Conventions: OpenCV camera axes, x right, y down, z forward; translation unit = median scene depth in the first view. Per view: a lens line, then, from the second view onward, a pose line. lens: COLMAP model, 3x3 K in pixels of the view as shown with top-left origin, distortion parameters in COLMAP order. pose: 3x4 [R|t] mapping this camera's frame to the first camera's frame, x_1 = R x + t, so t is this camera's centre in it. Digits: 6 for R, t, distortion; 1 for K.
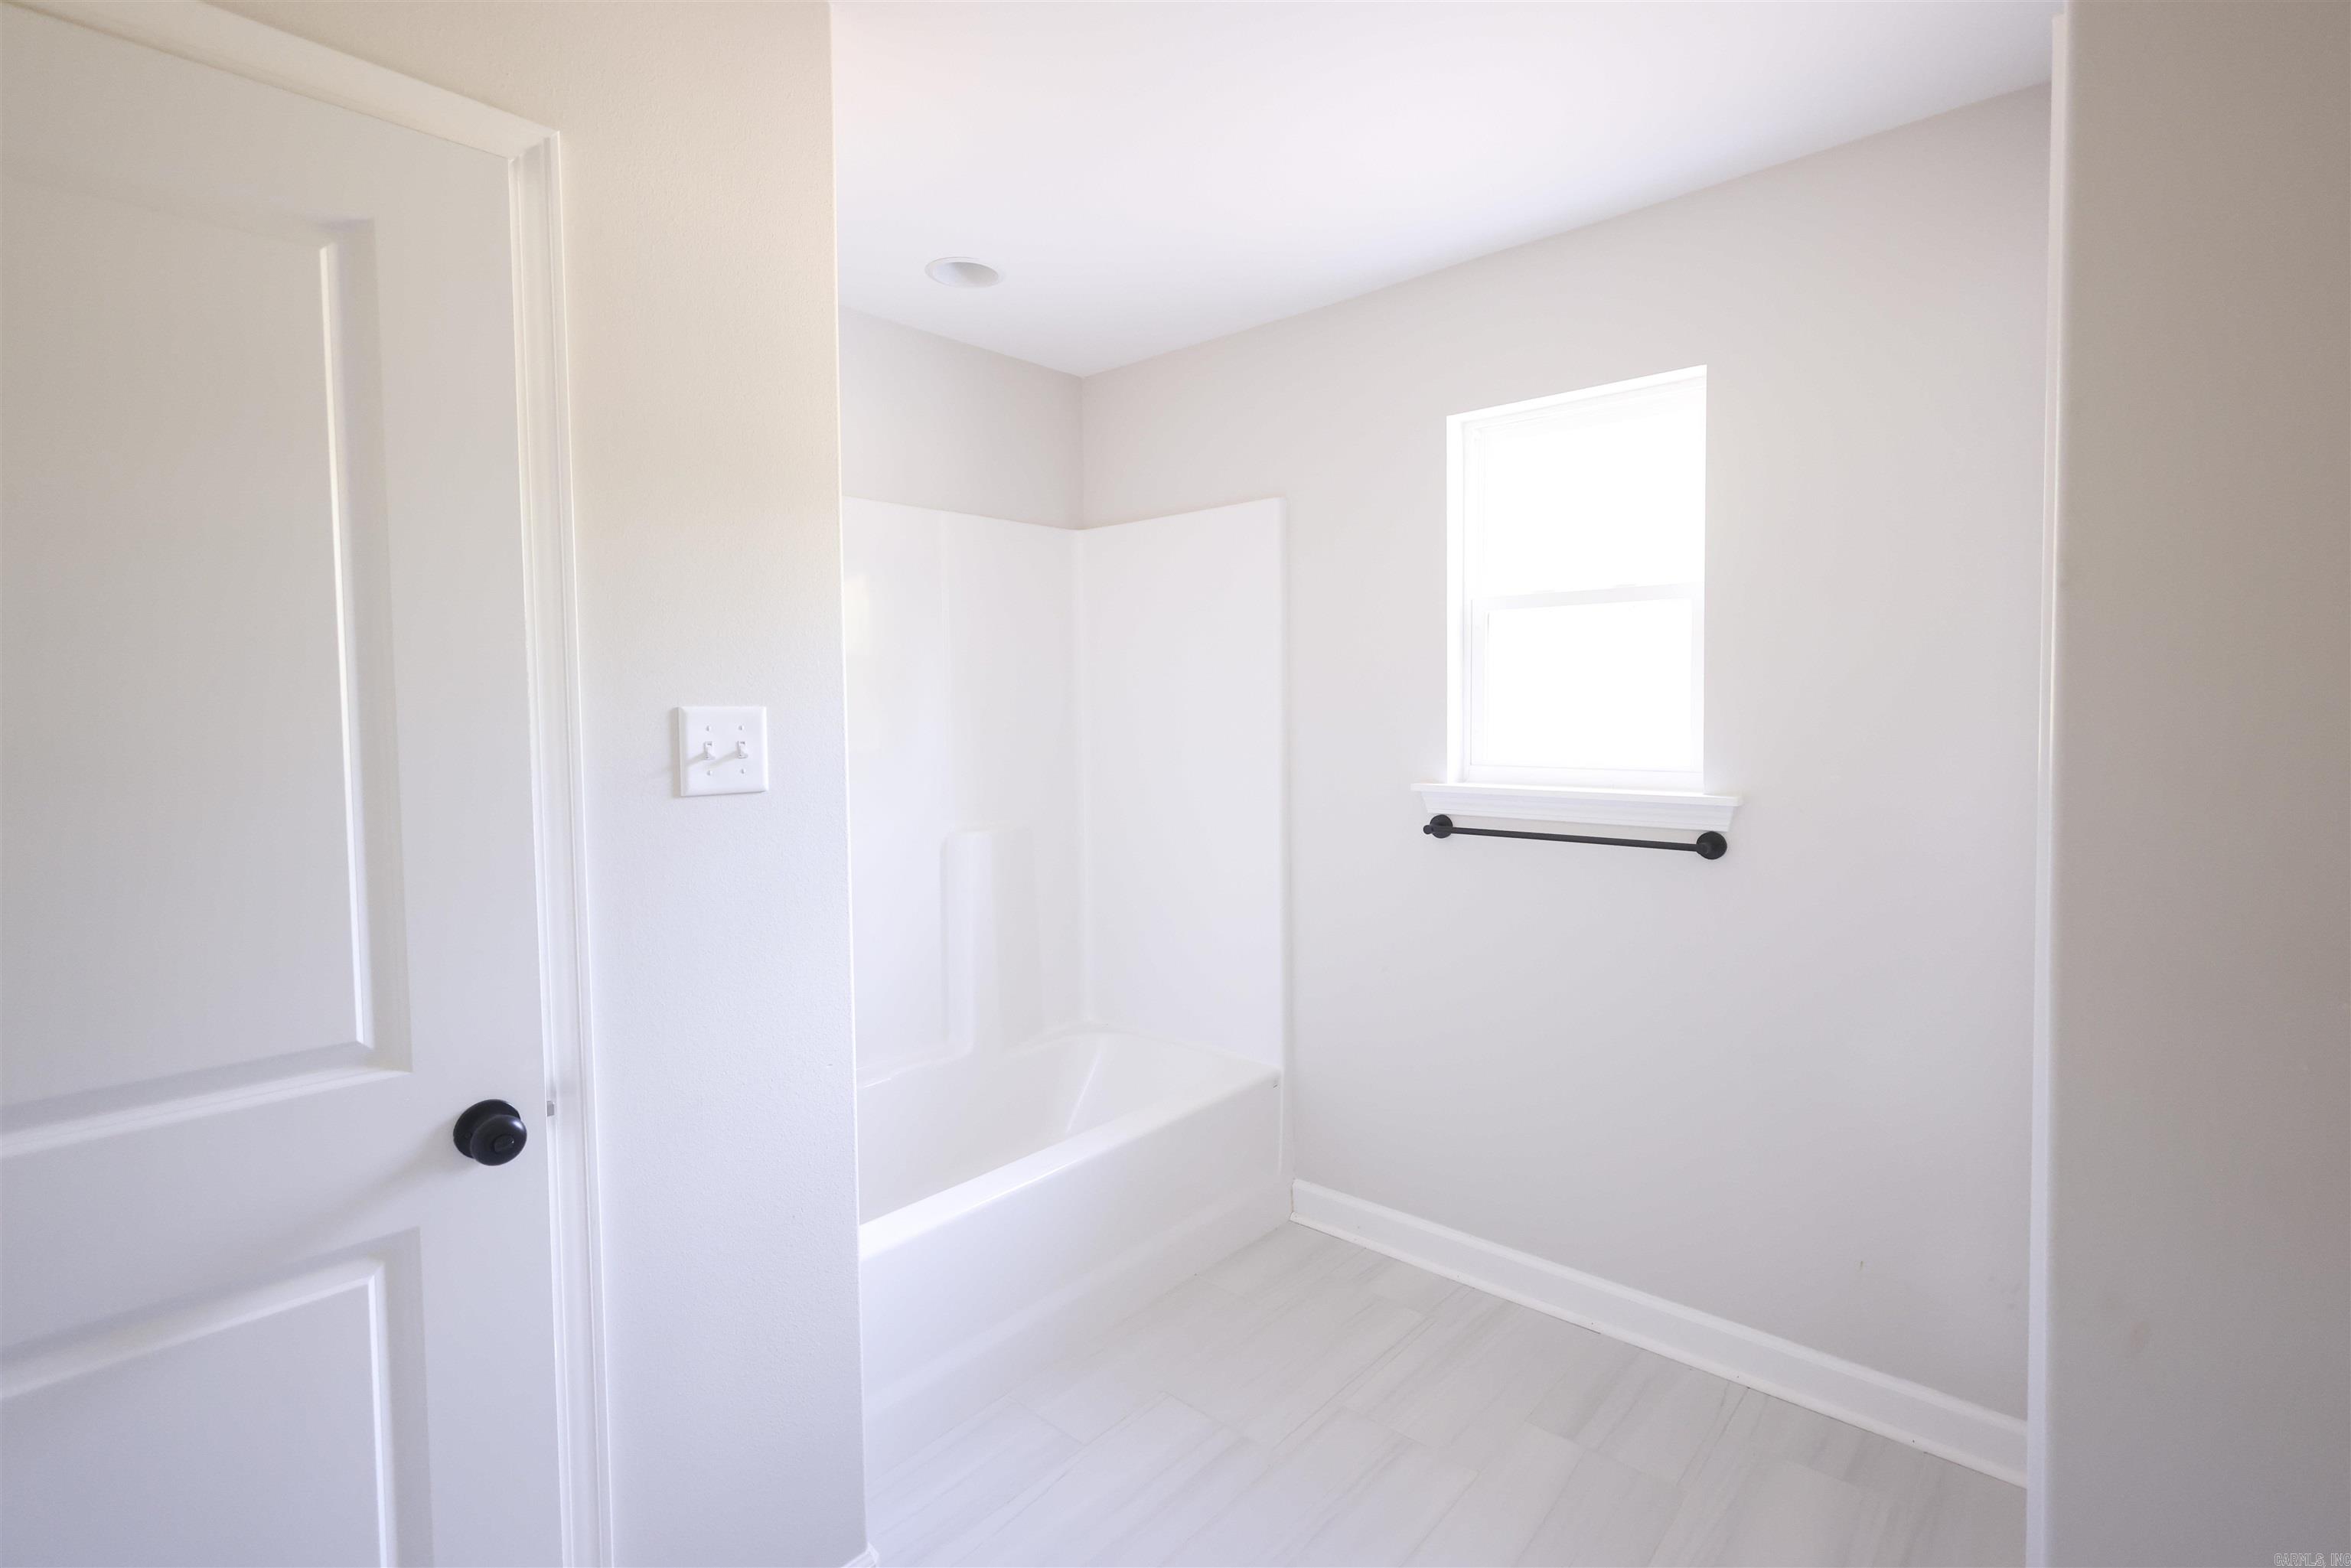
lens RADIAL K [[1079.5, 0, 1167.7], [0, 1079.5, 782.4], [0, 0, 1]] dist [-0.001776, 0.003378]
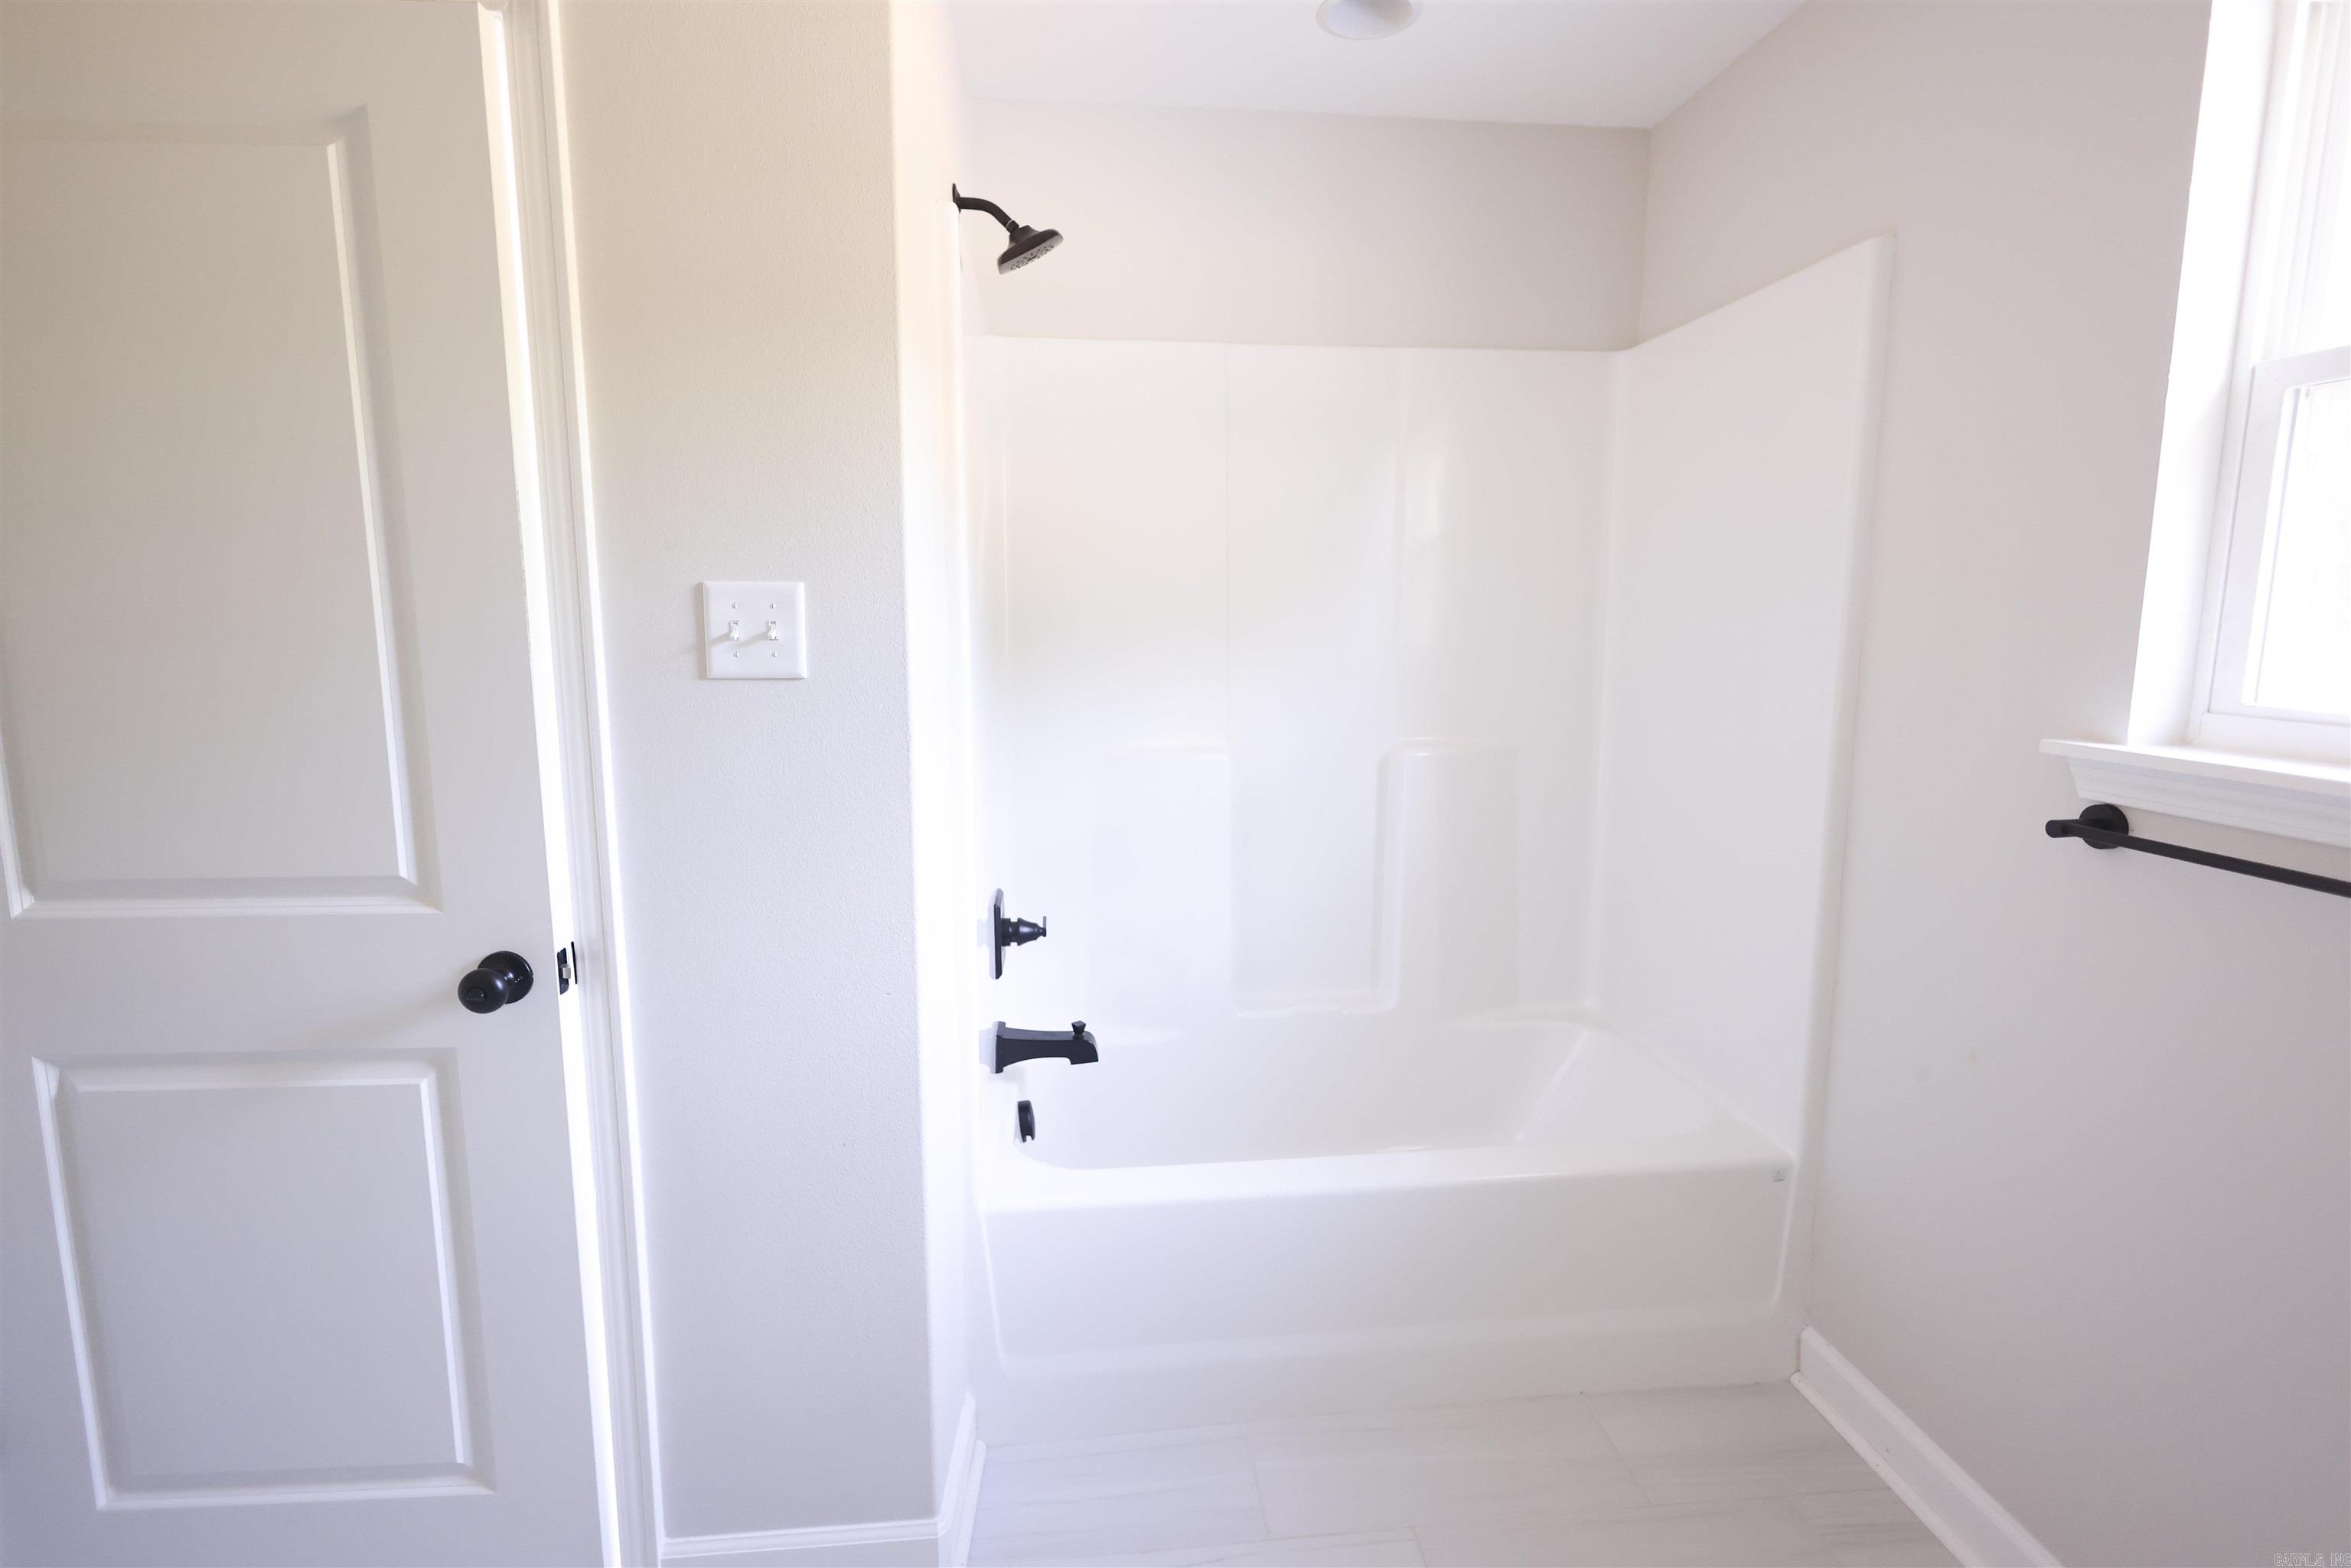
lens RADIAL K [[1079.5, 0, 1175.4], [0, 1079.5, 771.8], [0, 0, 1]] dist [-0.001776, 0.003378]
pose [[0.739528, 0.113789, -0.663439, 0.475216], [-0.055445, 0.992556, 0.108433, -0.030501], [0.670839, -0.043405, 0.740332, 0.567046]]
